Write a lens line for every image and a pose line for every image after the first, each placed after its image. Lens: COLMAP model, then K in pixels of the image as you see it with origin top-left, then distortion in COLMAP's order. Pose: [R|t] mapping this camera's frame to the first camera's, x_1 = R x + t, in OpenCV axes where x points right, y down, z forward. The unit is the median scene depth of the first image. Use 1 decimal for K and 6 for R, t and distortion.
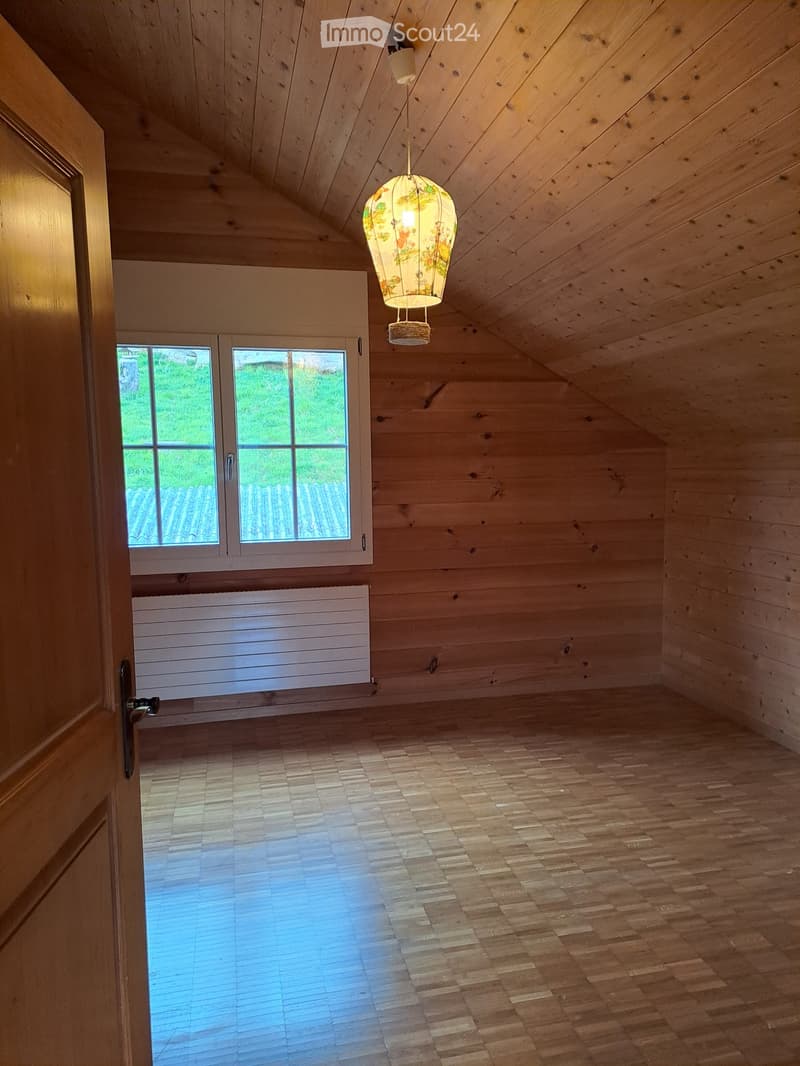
lens RADIAL K [[777.8, 0, 400.0], [0, 777.8, 533.0], [0, 0, 1]] dist [0.063671, -0.001240]
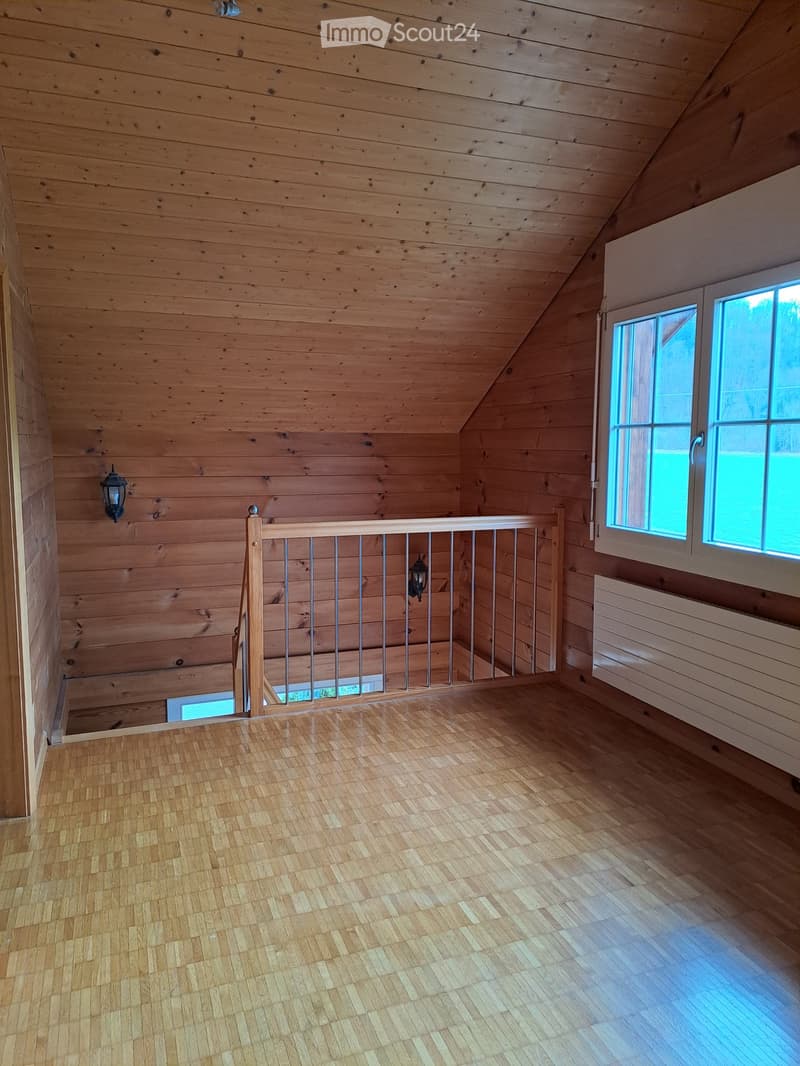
lens RADIAL K [[789.4, 0, 400.0], [0, 789.4, 533.0], [0, 0, 1]] dist [0.060537, -0.010202]
pose [[0.130058, 0.133737, -0.982446, 0.577978], [-0.092241, 0.988196, 0.122308, -0.069985], [0.987206, 0.074714, 0.140859, 0.578993]]
